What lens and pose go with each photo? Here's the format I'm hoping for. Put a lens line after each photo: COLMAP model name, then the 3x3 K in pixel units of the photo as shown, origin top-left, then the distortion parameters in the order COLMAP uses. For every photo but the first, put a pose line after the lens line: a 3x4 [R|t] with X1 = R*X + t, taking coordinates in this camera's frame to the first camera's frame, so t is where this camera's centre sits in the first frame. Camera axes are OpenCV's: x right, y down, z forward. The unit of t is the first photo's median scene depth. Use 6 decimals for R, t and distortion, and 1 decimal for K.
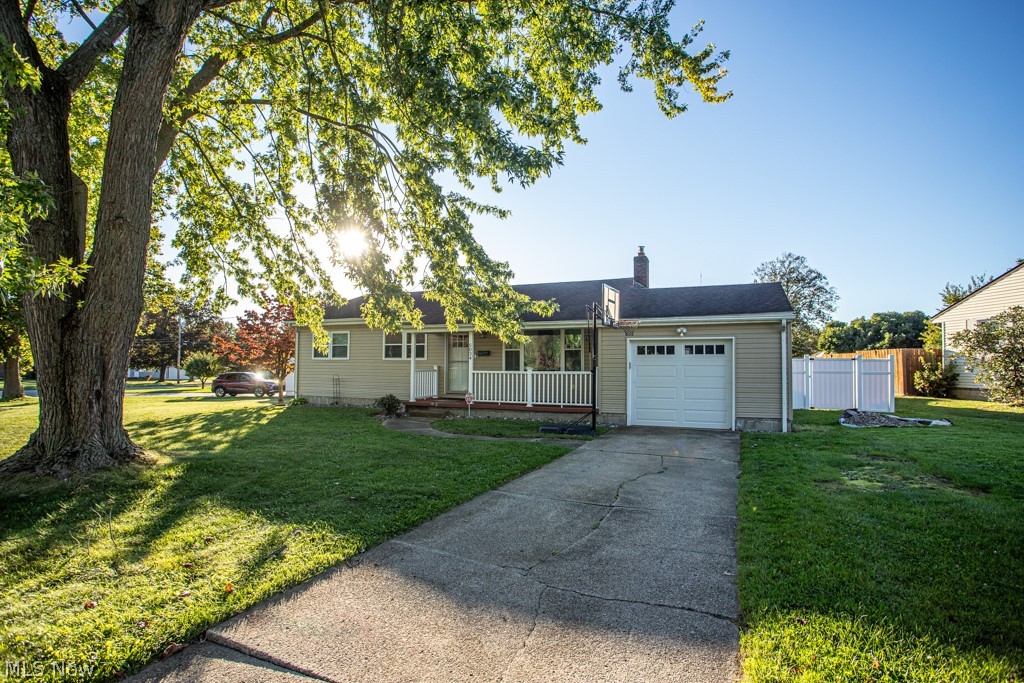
lens RADIAL K [[539.1, 0, 515.2], [0, 539.1, 340.0], [0, 0, 1]] dist [-0.059695, -0.000177]
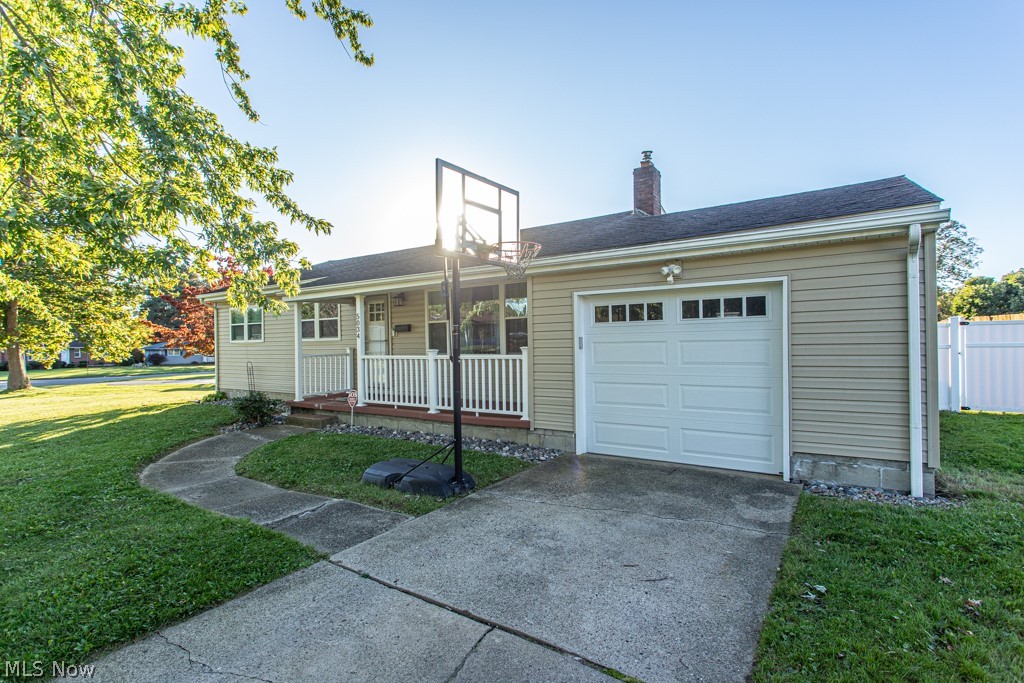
lens RADIAL K [[508.6, 0, 505.7], [0, 508.6, 342.7], [0, 0, 1]] dist [-0.001560, 0.000731]
pose [[0.980870, -0.023548, -0.193234, 0.222345], [0.033078, 0.998383, 0.046239, 0.019603], [0.191833, -0.051747, 0.980063, 0.452900]]
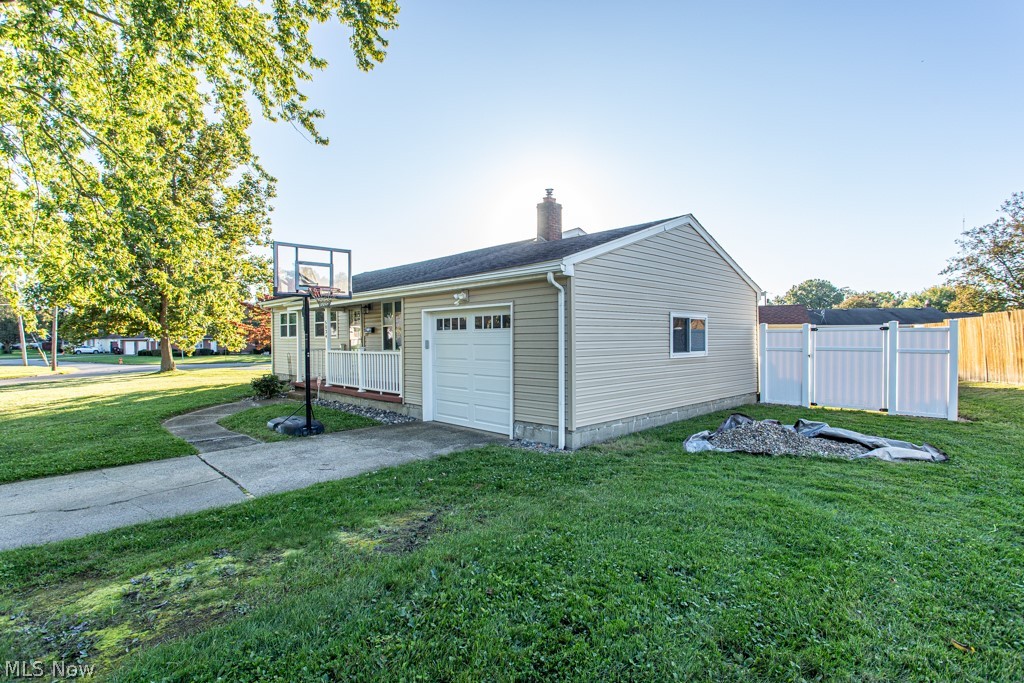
lens RADIAL K [[508.6, 0, 510.0], [0, 508.6, 348.9], [0, 0, 1]] dist [-0.001560, 0.000731]
pose [[0.919447, -0.005255, -0.393180, 0.573551], [0.032929, 0.997427, 0.063675, 0.010024], [0.391834, -0.071493, 0.917254, 0.344287]]
